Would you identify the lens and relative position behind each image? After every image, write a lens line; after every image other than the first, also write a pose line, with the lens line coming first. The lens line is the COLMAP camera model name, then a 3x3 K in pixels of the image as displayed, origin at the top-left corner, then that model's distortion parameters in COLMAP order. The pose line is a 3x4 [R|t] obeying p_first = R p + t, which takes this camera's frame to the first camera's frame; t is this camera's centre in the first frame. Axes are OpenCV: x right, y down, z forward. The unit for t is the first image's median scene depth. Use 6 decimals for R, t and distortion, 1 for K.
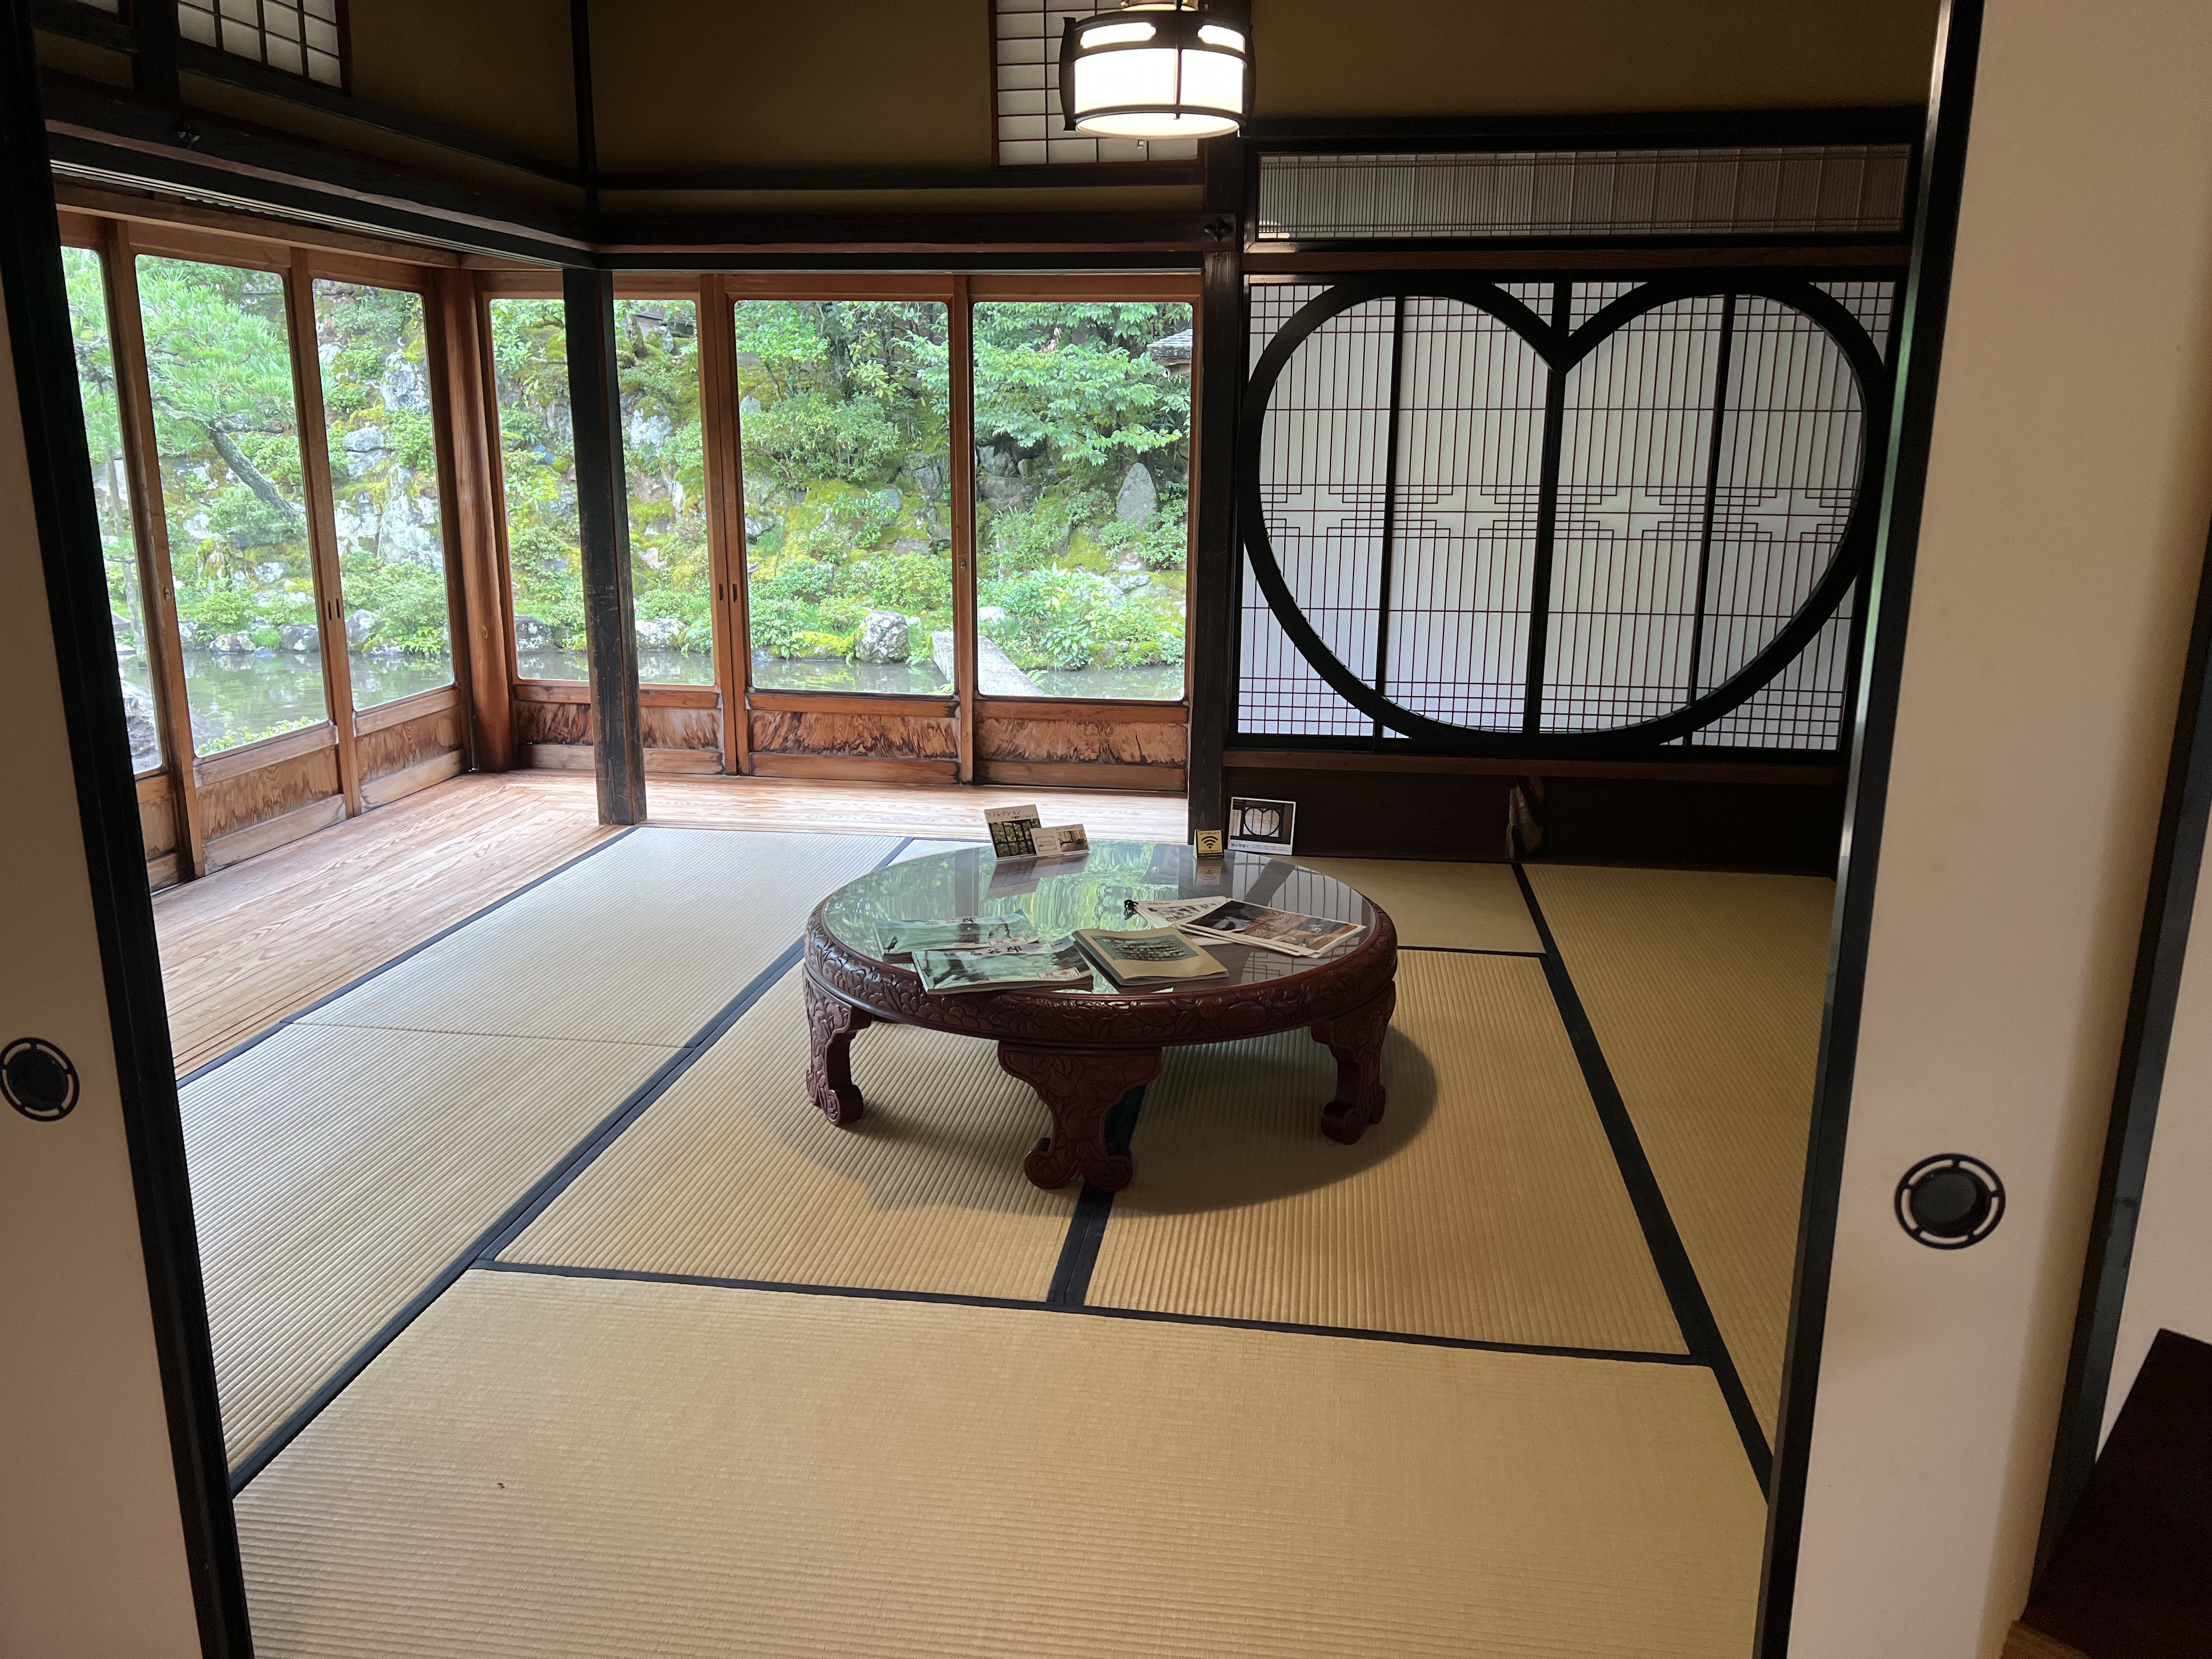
lens RADIAL K [[1682.4, 0, 1106.0], [0, 1682.4, 829.5], [0, 0, 1]] dist [-0.028030, -0.003601]
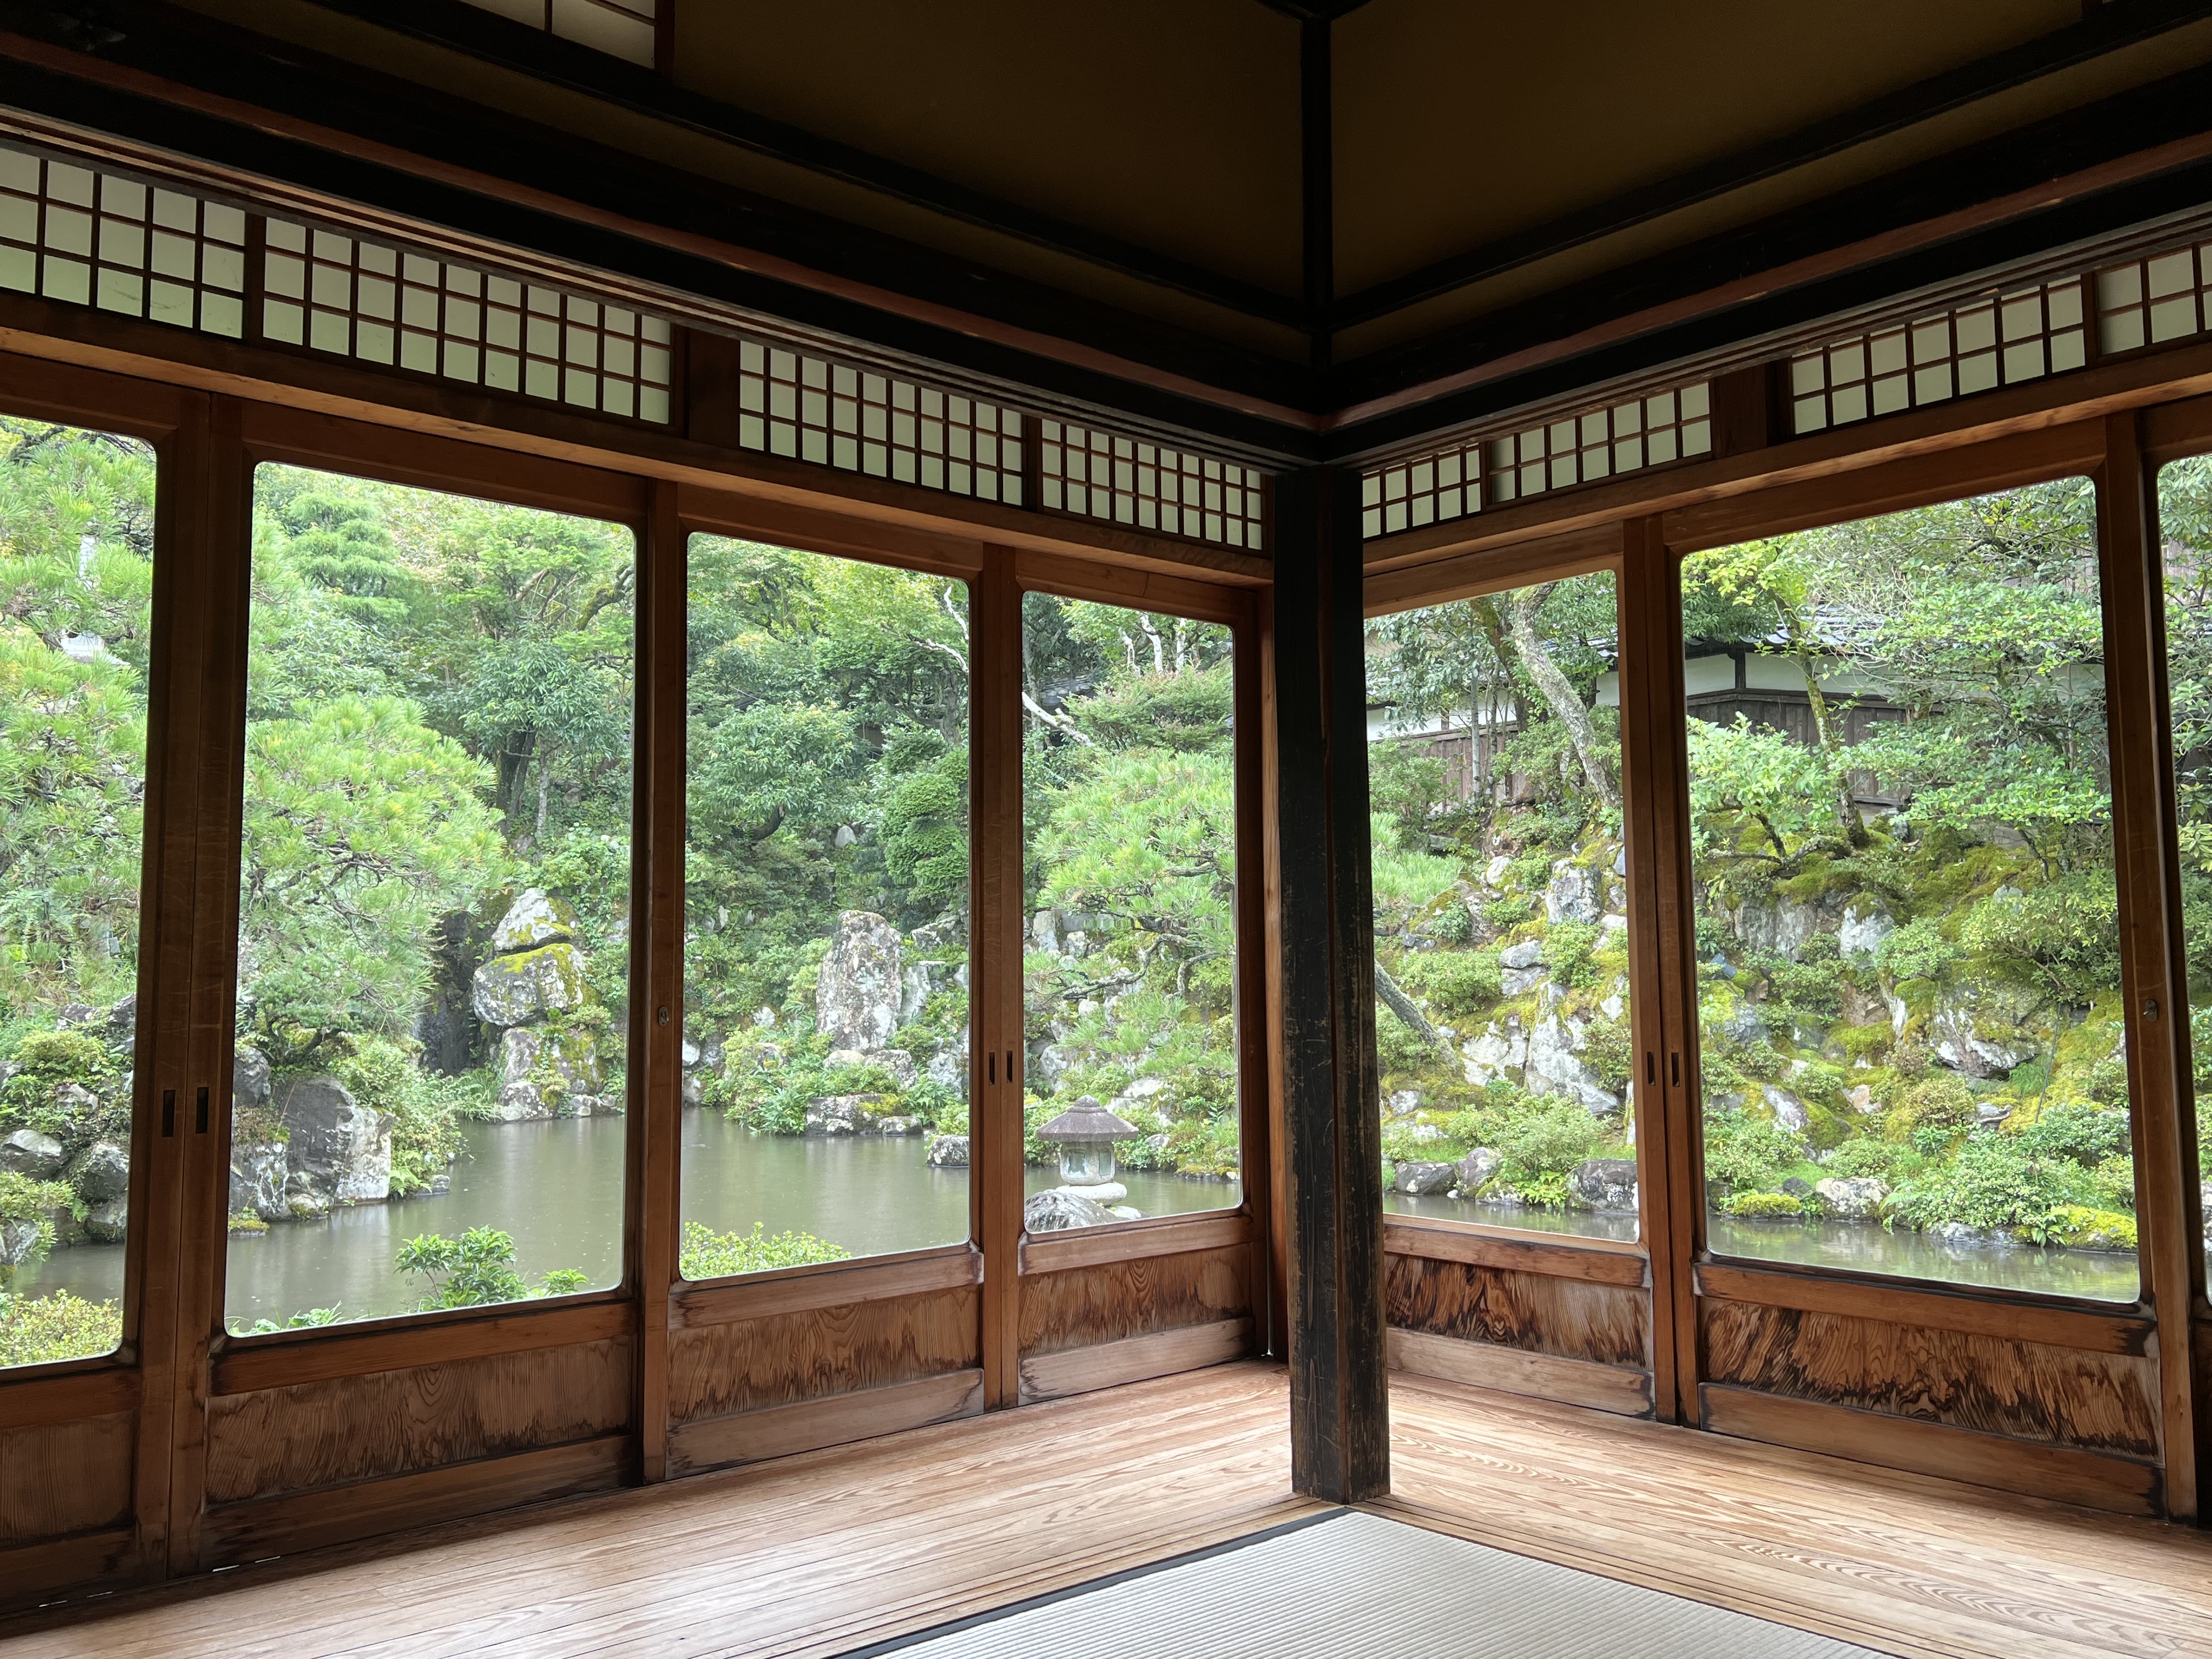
lens RADIAL K [[1808.9, 0, 1102.9], [0, 1808.9, 840.2], [0, 0, 1]] dist [0.053711, -0.065512]
pose [[0.757165, -0.072858, -0.649147, 0.009945], [-0.133994, 0.955305, -0.263510, -0.014895], [0.639333, 0.286502, 0.713562, 0.201269]]
